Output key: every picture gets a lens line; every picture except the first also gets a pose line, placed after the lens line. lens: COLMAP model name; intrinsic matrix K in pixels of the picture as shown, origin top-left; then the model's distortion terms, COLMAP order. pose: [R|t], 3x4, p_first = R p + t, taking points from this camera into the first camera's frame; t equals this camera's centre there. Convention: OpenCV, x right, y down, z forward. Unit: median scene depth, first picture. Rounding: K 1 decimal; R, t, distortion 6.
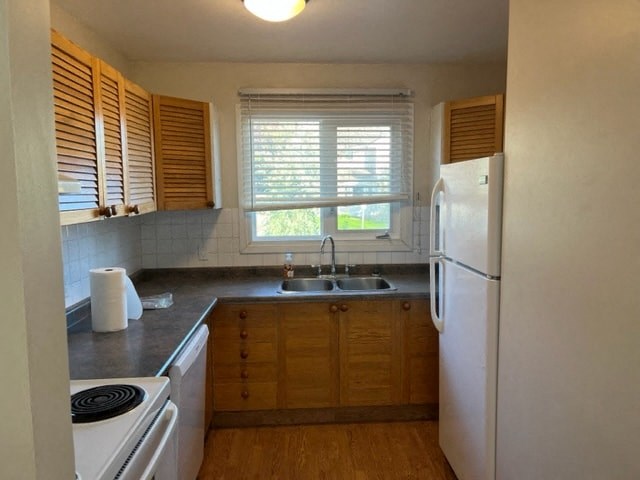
lens RADIAL K [[475.3, 0, 323.6], [0, 475.3, 239.1], [0, 0, 1]] dist [0.078016, -0.090867]
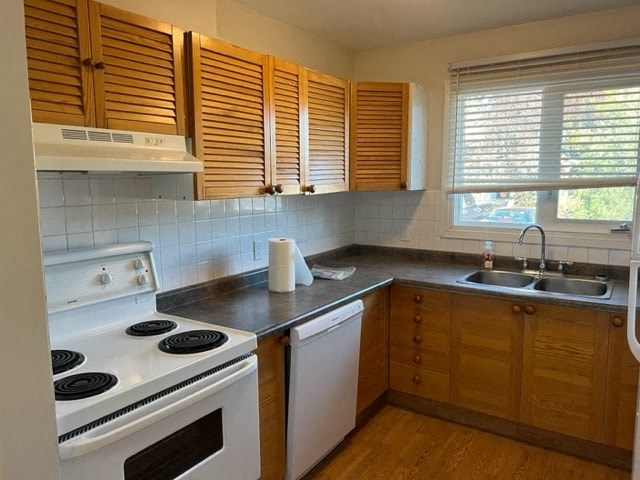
lens RADIAL K [[475.3, 0, 323.6], [0, 475.3, 239.1], [0, 0, 1]] dist [0.078016, -0.090867]
pose [[0.806595, 0.080945, -0.585536, 0.226337], [-0.061119, 0.996691, 0.053591, -0.004298], [0.587936, -0.007439, 0.808873, 0.090593]]
